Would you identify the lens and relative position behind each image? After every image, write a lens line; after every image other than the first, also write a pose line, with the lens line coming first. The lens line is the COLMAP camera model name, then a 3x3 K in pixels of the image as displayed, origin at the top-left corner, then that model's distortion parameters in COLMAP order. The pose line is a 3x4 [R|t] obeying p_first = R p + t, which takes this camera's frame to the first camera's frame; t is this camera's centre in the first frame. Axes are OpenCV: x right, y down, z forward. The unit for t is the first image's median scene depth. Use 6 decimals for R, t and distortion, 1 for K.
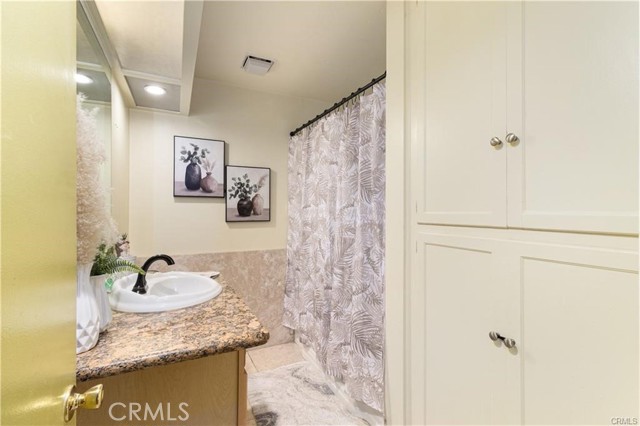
lens RADIAL K [[295.3, 0, 321.3], [0, 295.3, 209.2], [0, 0, 1]] dist [0.002356, 0.000287]
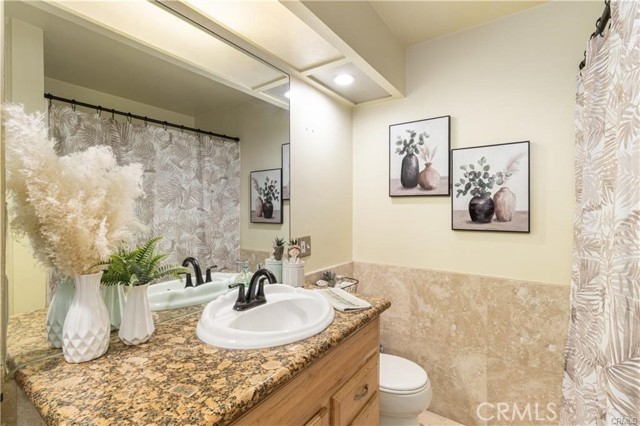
lens RADIAL K [[295.3, 0, 321.3], [0, 295.3, 209.2], [0, 0, 1]] dist [0.002356, 0.000287]
pose [[0.474631, 0.000740, -0.880185, 0.149733], [0.006261, 0.999972, 0.004217, -0.011375], [0.880163, -0.007512, 0.474613, 0.395407]]
